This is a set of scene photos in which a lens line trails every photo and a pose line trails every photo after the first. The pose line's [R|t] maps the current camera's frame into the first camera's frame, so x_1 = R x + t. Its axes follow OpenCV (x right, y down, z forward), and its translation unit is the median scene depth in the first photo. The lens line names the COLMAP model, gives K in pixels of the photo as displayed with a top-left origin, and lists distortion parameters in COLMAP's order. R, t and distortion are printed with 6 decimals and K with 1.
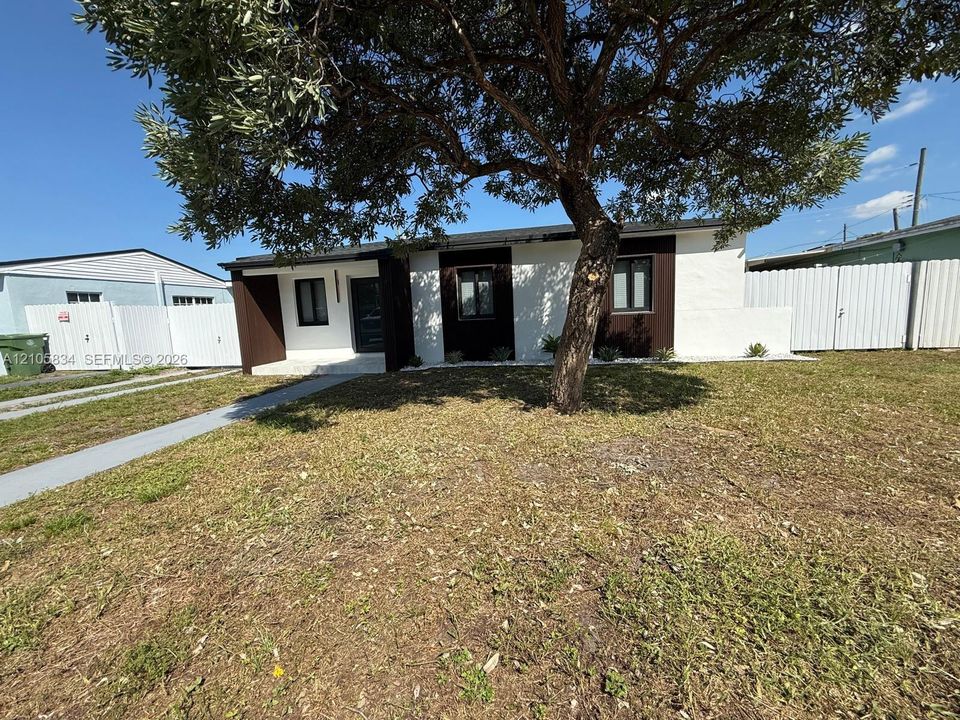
lens RADIAL K [[381.0, 0, 478.4], [0, 381.0, 360.8], [0, 0, 1]] dist [-0.000100, 0.000209]
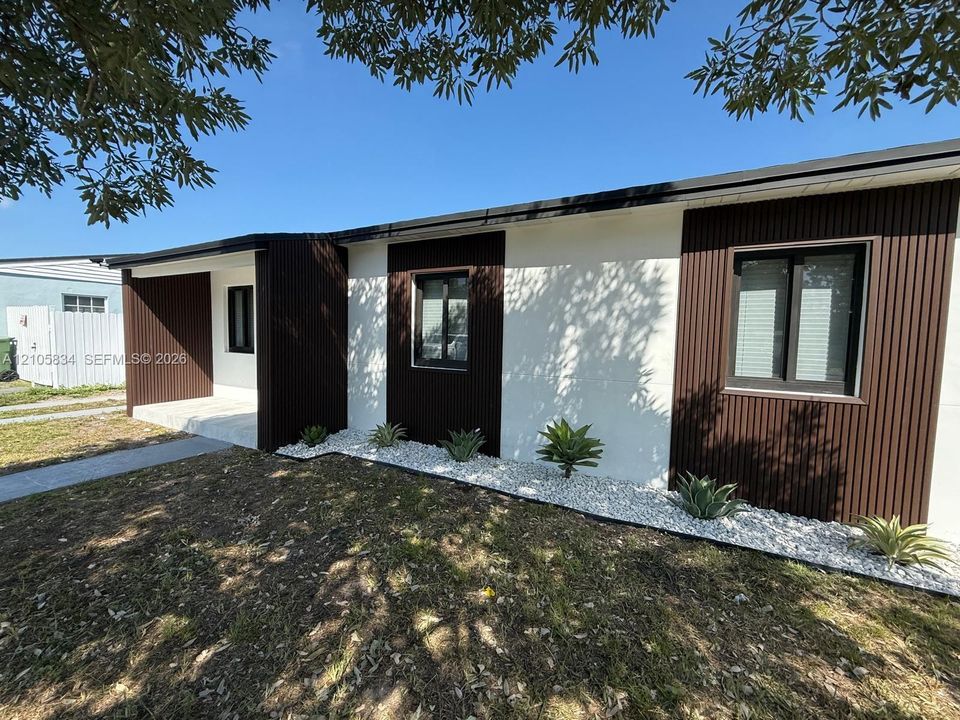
lens RADIAL K [[381.0, 0, 480.8], [0, 381.0, 363.6], [0, 0, 1]] dist [-0.000100, 0.000209]
pose [[0.947560, 0.090702, -0.306436, 0.216405], [-0.106913, 0.993598, -0.036501, -0.104091], [0.301163, 0.067349, 0.951191, 0.517622]]
